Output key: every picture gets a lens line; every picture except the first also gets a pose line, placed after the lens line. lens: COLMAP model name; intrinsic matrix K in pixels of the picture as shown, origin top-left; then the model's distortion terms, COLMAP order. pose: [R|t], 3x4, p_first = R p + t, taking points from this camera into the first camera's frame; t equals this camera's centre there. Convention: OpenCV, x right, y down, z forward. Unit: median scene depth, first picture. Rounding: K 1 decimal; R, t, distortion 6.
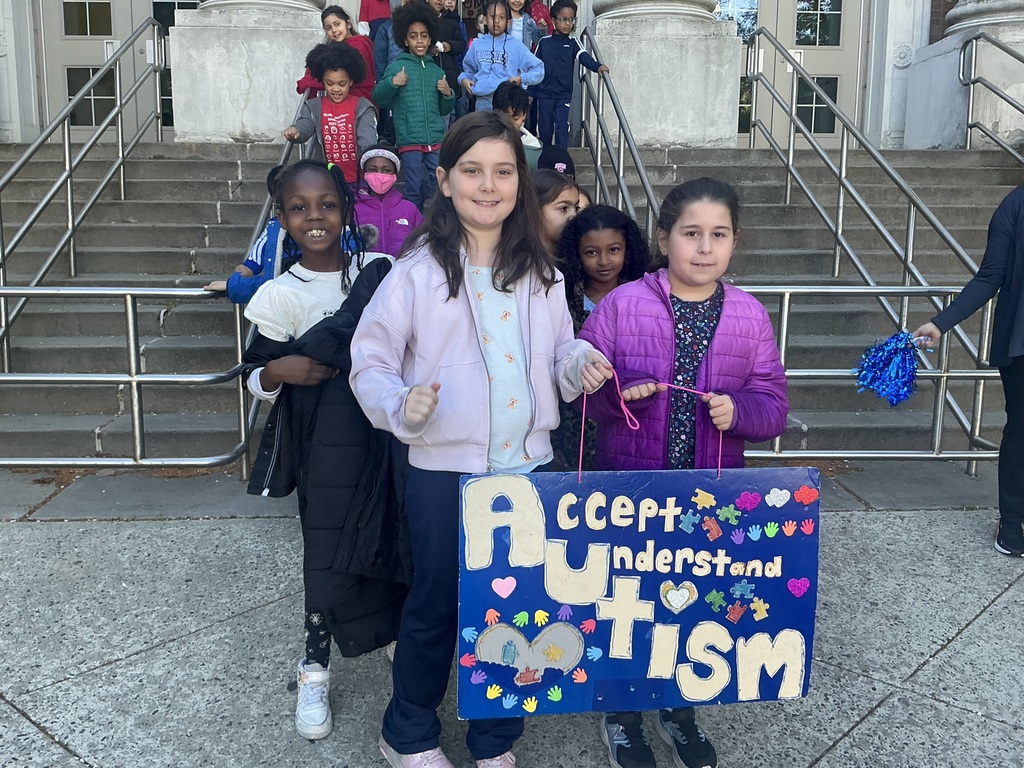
lens RADIAL K [[917.9, 0, 511.8], [0, 917.9, 388.2], [0, 0, 1]] dist [0.139092, -0.295130]
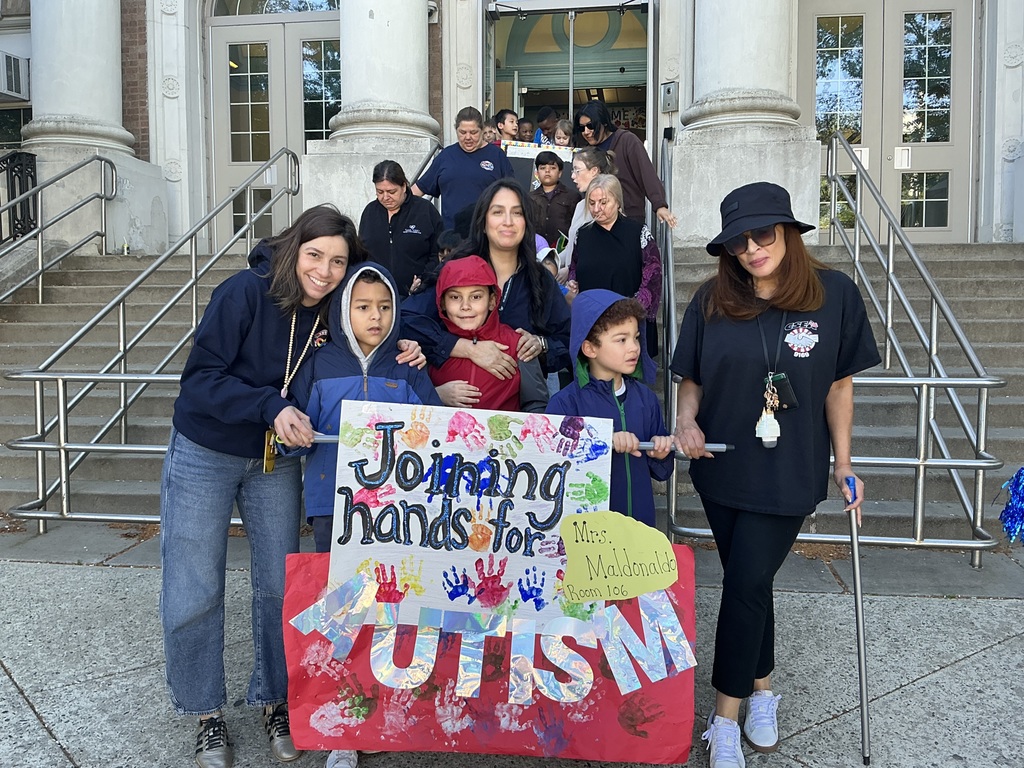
lens RADIAL K [[915.4, 0, 511.2], [0, 915.4, 388.2], [0, 0, 1]] dist [0.135166, -0.276468]
pose [[0.980433, 0.007114, -0.196723, 0.140184], [-0.026982, 0.994771, -0.098500, 0.010685], [0.194994, 0.101880, 0.975499, -0.057513]]
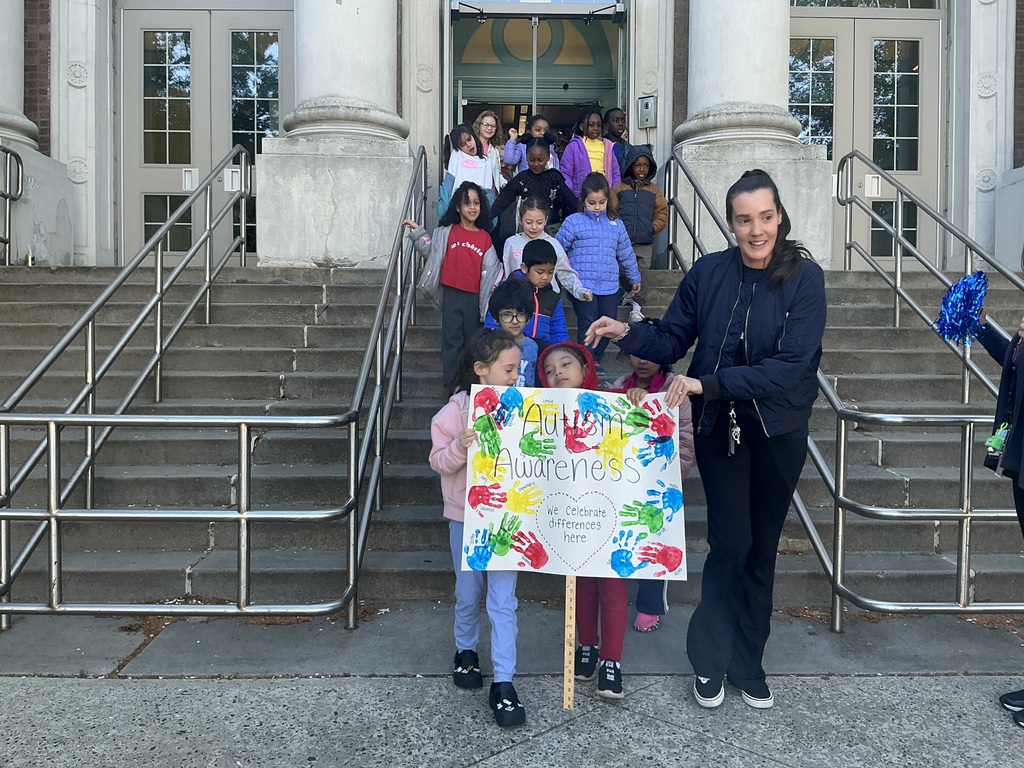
lens RADIAL K [[917.9, 0, 511.8], [0, 917.9, 388.2], [0, 0, 1]] dist [0.139092, -0.295130]
pose [[0.999415, 0.001532, -0.034177, -0.069001], [-0.006032, 0.991239, -0.131945, -0.009137], [0.033675, 0.132074, 0.990668, 0.059377]]
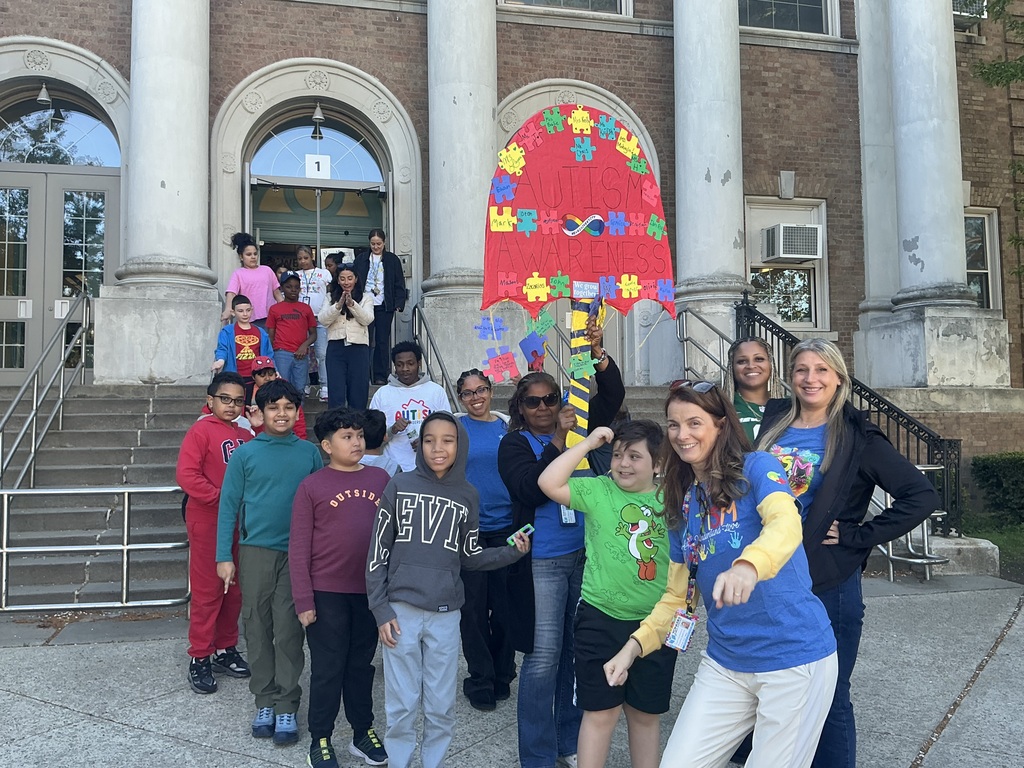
lens RADIAL K [[917.9, 0, 511.8], [0, 917.9, 388.2], [0, 0, 1]] dist [0.139092, -0.295130]
pose [[0.983782, -0.006762, 0.179241, -0.034128], [0.047933, 0.972857, -0.226388, 0.068134], [-0.172845, 0.231308, 0.957403, -0.379827]]
